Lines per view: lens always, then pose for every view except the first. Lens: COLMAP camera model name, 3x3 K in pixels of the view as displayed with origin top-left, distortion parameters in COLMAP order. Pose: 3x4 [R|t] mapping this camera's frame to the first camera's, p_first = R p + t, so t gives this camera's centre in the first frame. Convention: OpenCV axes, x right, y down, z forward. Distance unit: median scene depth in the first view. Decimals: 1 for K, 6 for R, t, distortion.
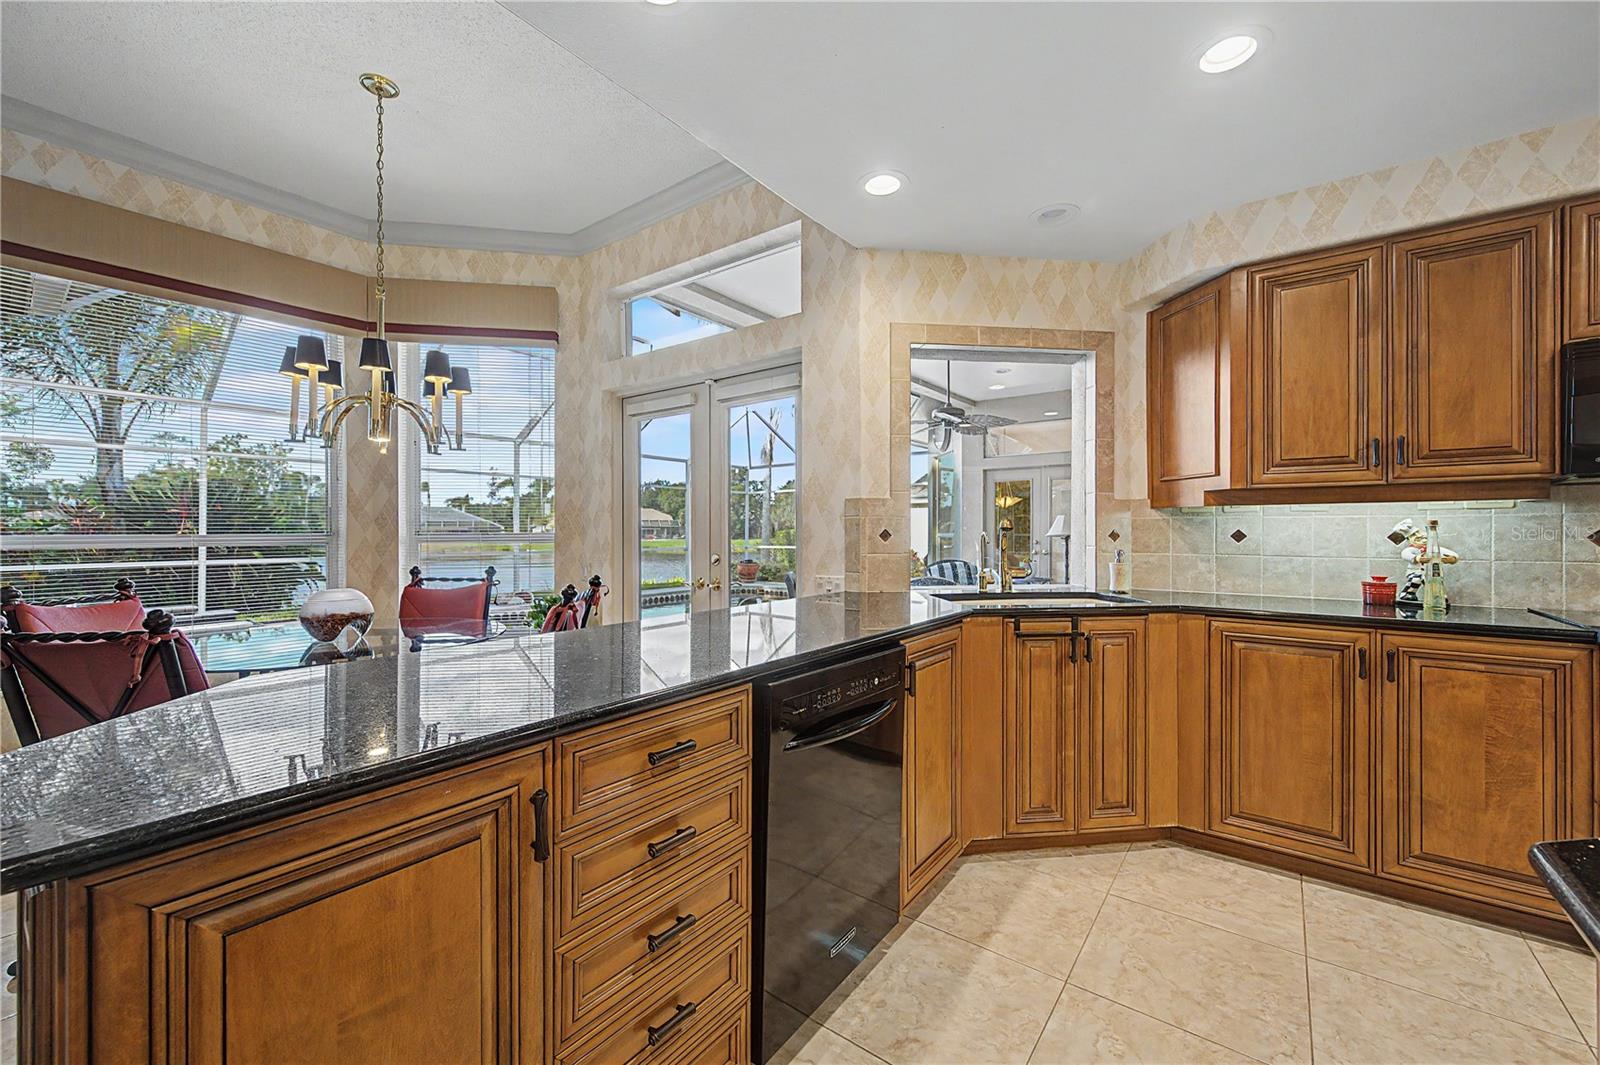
lens RADIAL K [[635.0, 0, 803.9], [0, 635.0, 529.6], [0, 0, 1]] dist [0.005407, 0.000163]
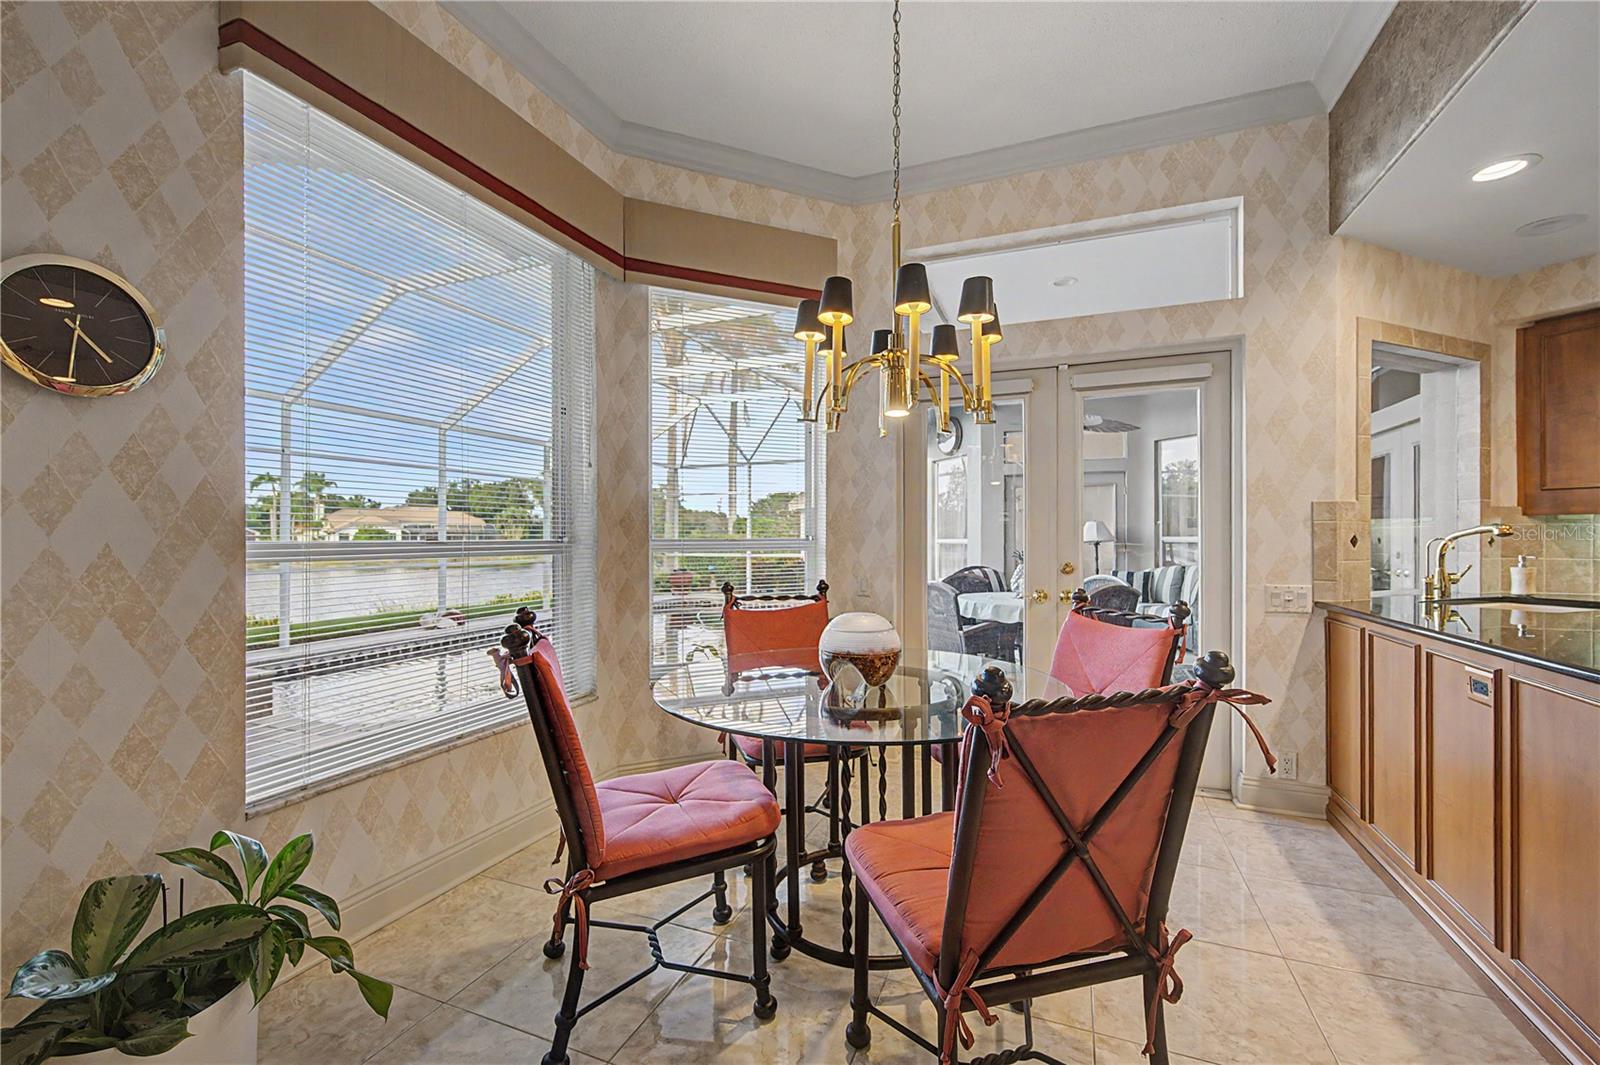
lens RADIAL K [[671.7, 0, 802.4], [0, 671.7, 539.5], [0, 0, 1]] dist [-0.001847, -0.000222]
pose [[0.966862, 0.000295, 0.255298, -0.900102], [-0.001540, 0.999988, 0.004675, 0.003165], [-0.255293, -0.004913, 0.966851, 0.236319]]
